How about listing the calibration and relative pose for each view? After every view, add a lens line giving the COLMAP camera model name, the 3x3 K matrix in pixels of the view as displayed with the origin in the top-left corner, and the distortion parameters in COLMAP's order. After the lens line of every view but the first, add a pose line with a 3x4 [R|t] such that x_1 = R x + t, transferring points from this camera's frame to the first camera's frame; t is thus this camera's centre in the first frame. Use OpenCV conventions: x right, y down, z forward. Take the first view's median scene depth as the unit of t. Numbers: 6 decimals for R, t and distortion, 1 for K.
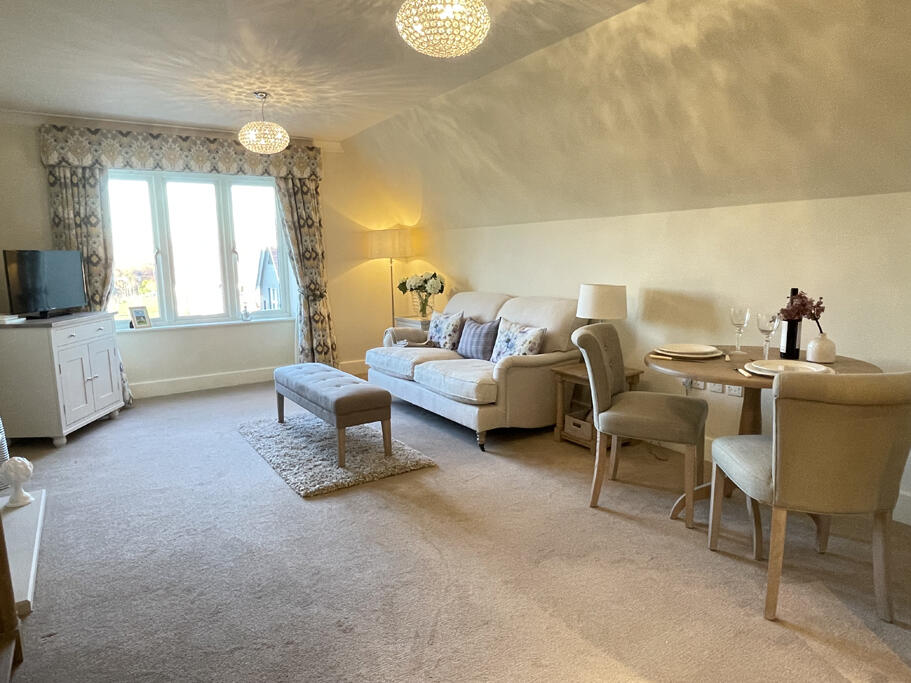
lens RADIAL K [[557.3, 0, 455.5], [0, 557.3, 341.5], [0, 0, 1]] dist [0.001423, 0.000492]
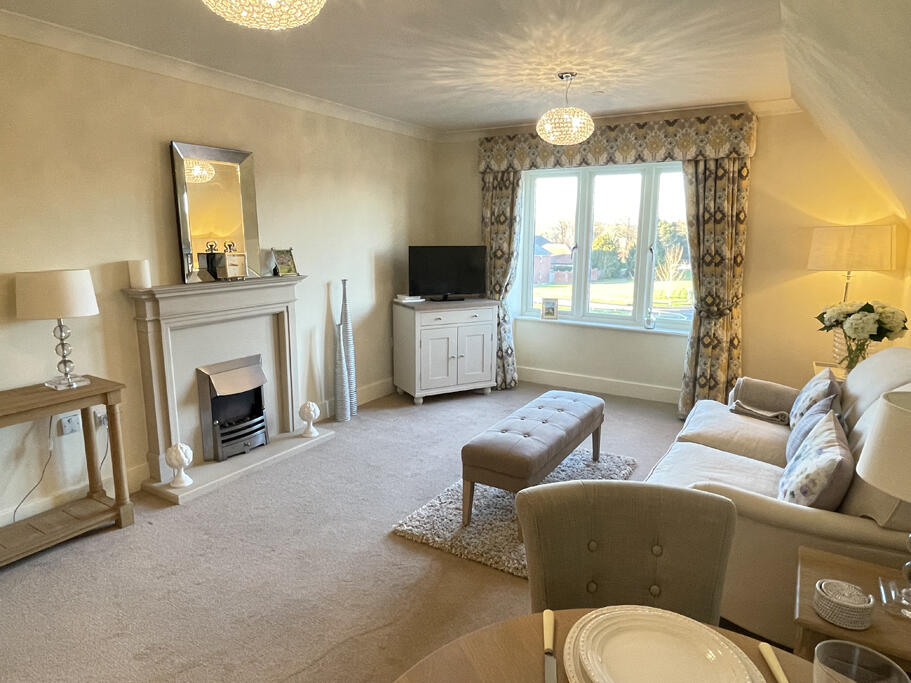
lens RADIAL K [[557.3, 0, 455.5], [0, 557.3, 341.5], [0, 0, 1]] dist [0.001423, 0.000492]
pose [[0.443310, 0.189549, -0.876098, 0.284592], [-0.159945, 0.978428, 0.130756, -0.090707], [0.881983, 0.082162, 0.464064, 0.352248]]
